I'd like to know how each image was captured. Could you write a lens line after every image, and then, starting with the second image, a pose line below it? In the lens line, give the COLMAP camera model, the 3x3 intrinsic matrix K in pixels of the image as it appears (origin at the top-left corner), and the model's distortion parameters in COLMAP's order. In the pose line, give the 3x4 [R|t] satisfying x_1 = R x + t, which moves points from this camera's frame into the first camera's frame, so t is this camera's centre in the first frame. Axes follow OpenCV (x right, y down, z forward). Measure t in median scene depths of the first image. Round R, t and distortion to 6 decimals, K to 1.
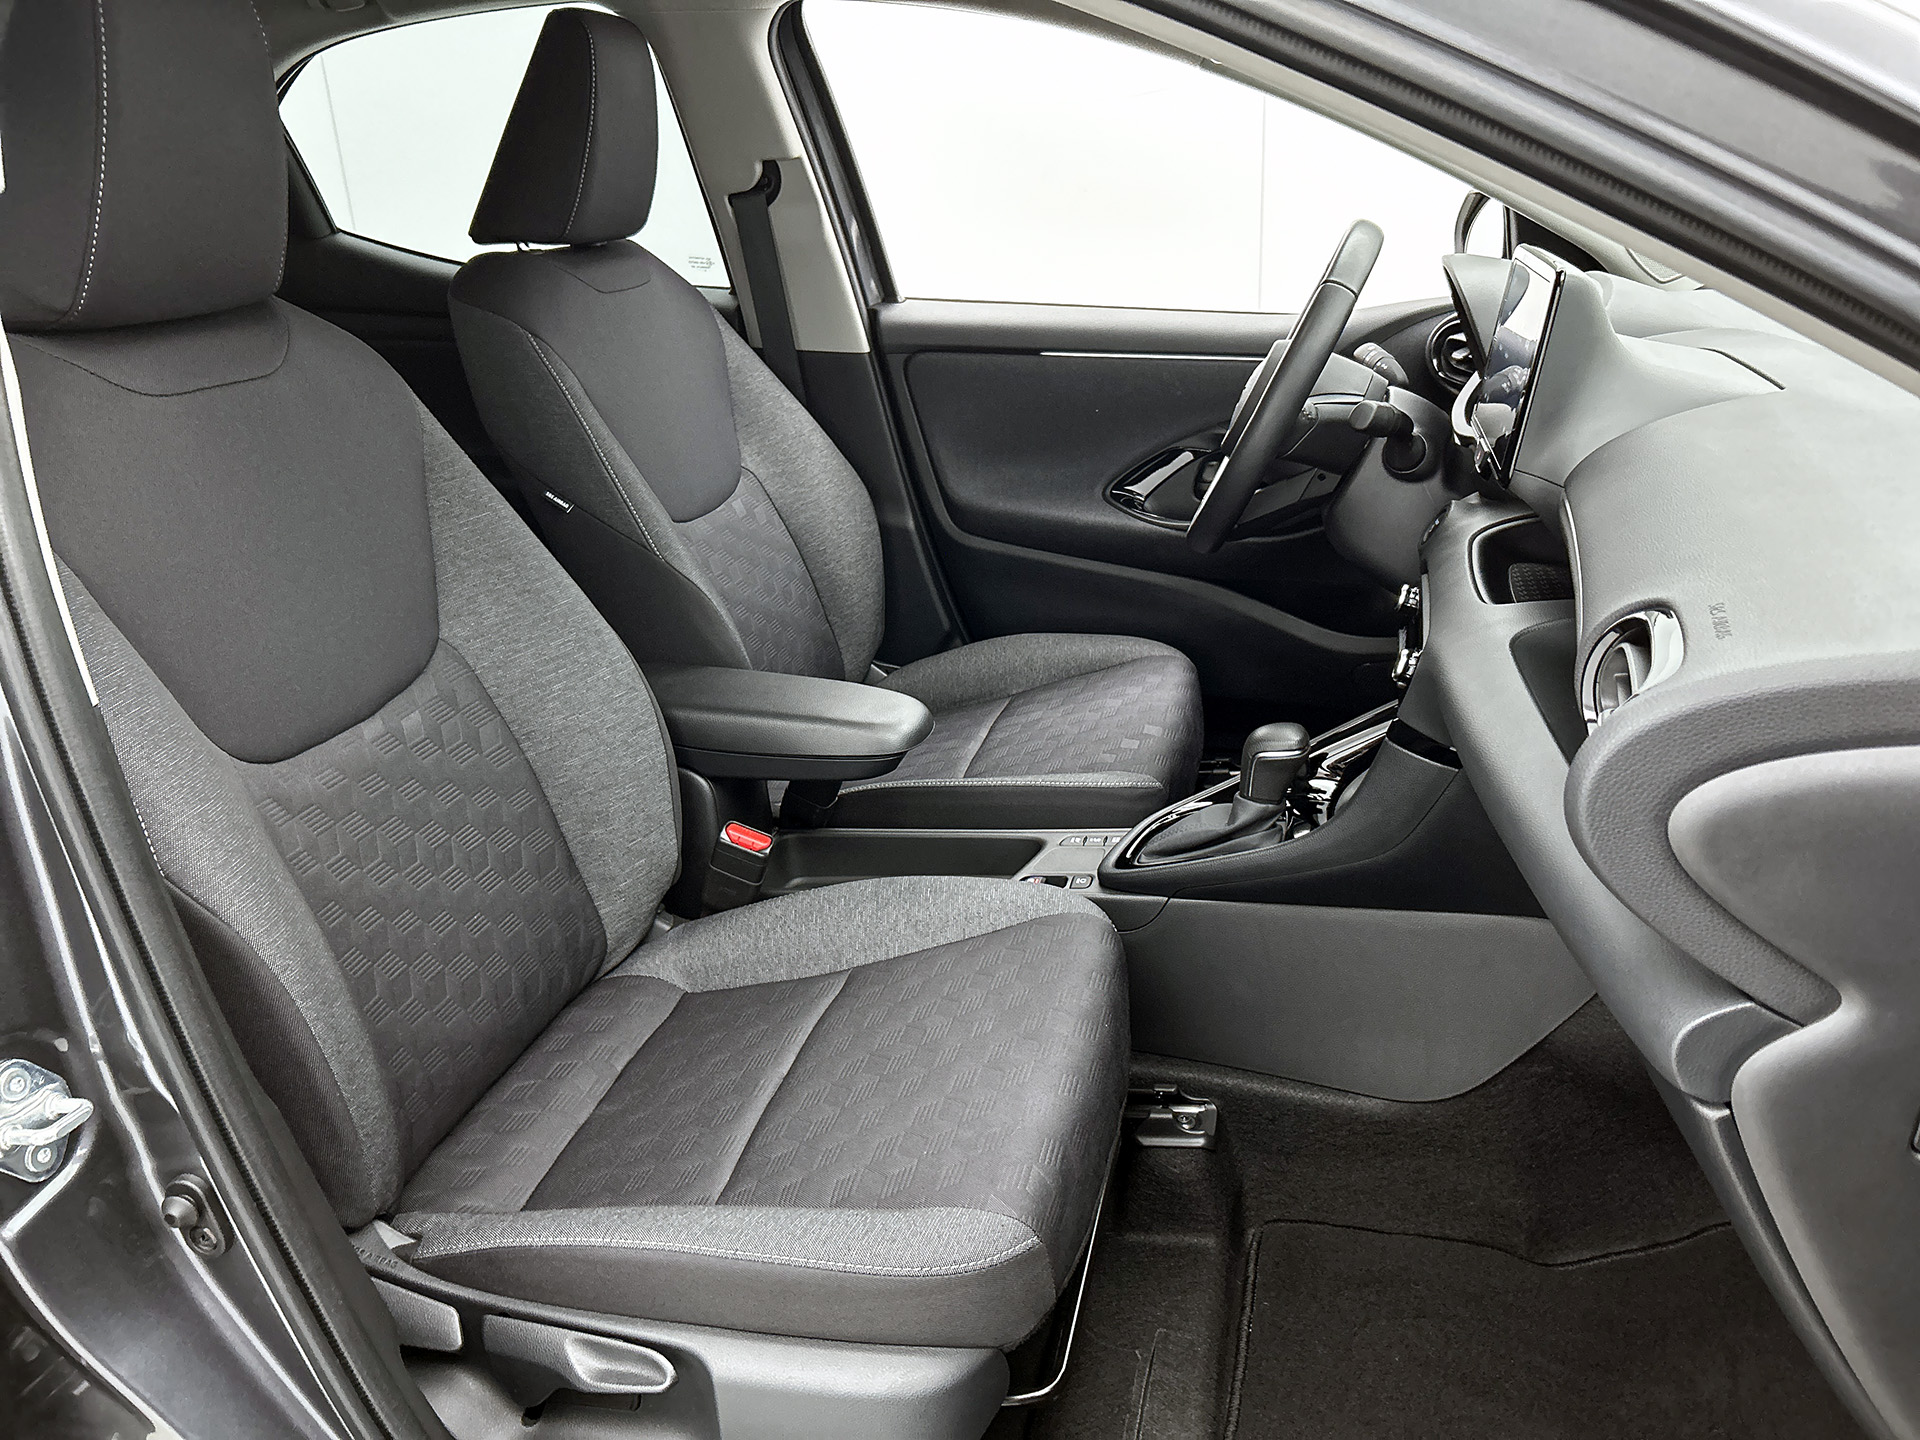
lens RADIAL K [[1430.2, 0, 960.0], [0, 1430.2, 720.0], [0, 0, 1]] dist [0.012036, -0.003326]
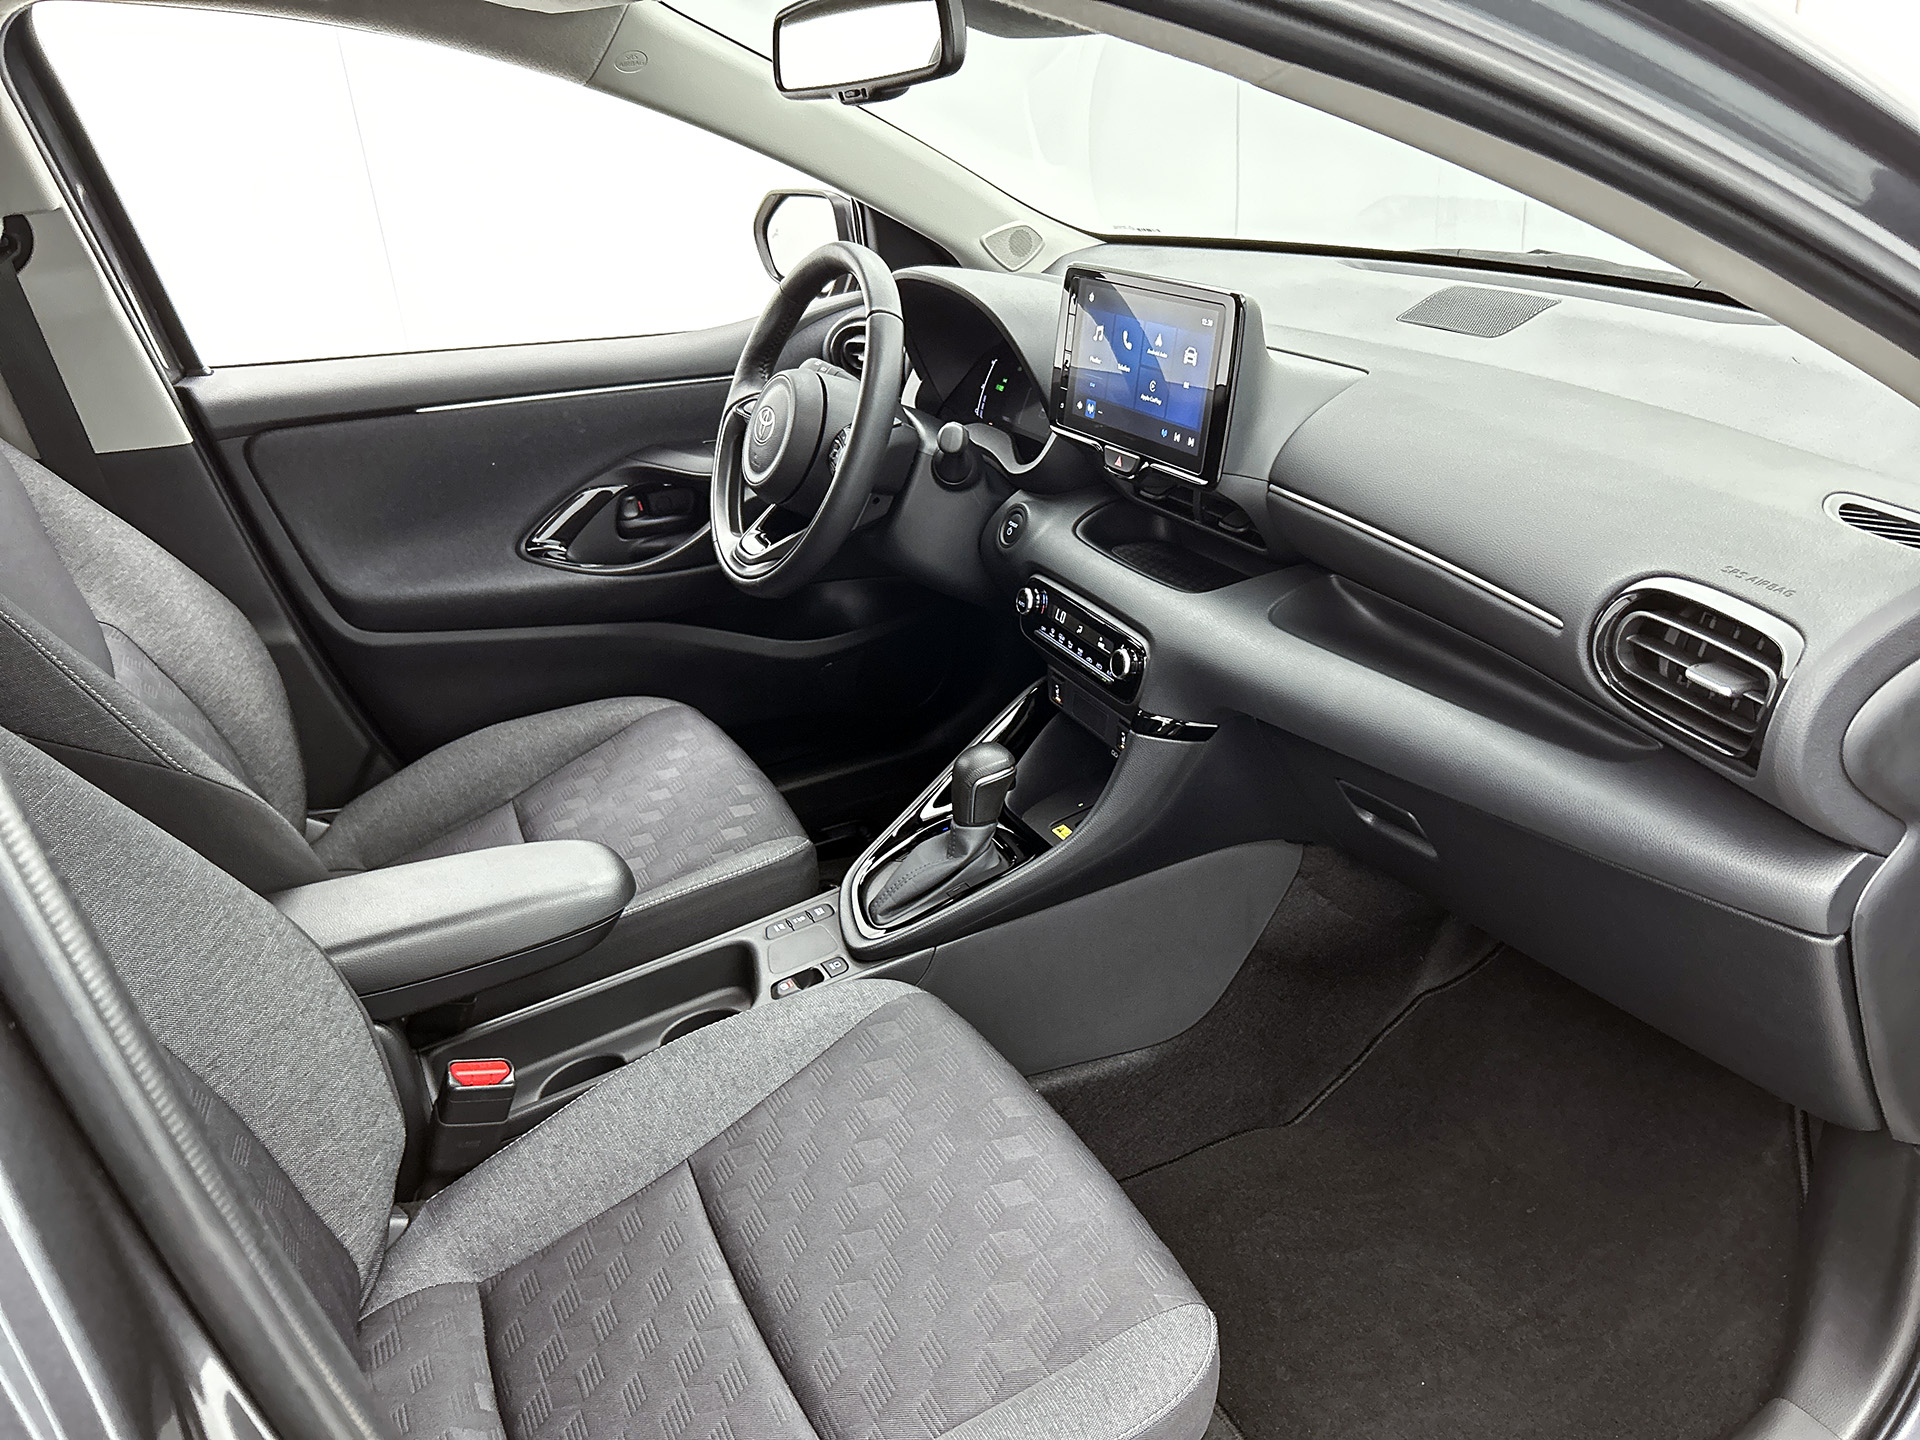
lens RADIAL K [[1454.8, 0, 960.0], [0, 1454.8, 720.0], [0, 0, 1]] dist [0.007596, -0.024682]
pose [[0.756690, -0.277014, 0.592185, -0.273976], [0.261527, 0.958422, 0.114154, -0.095408], [-0.599185, 0.068493, 0.797675, 0.123436]]
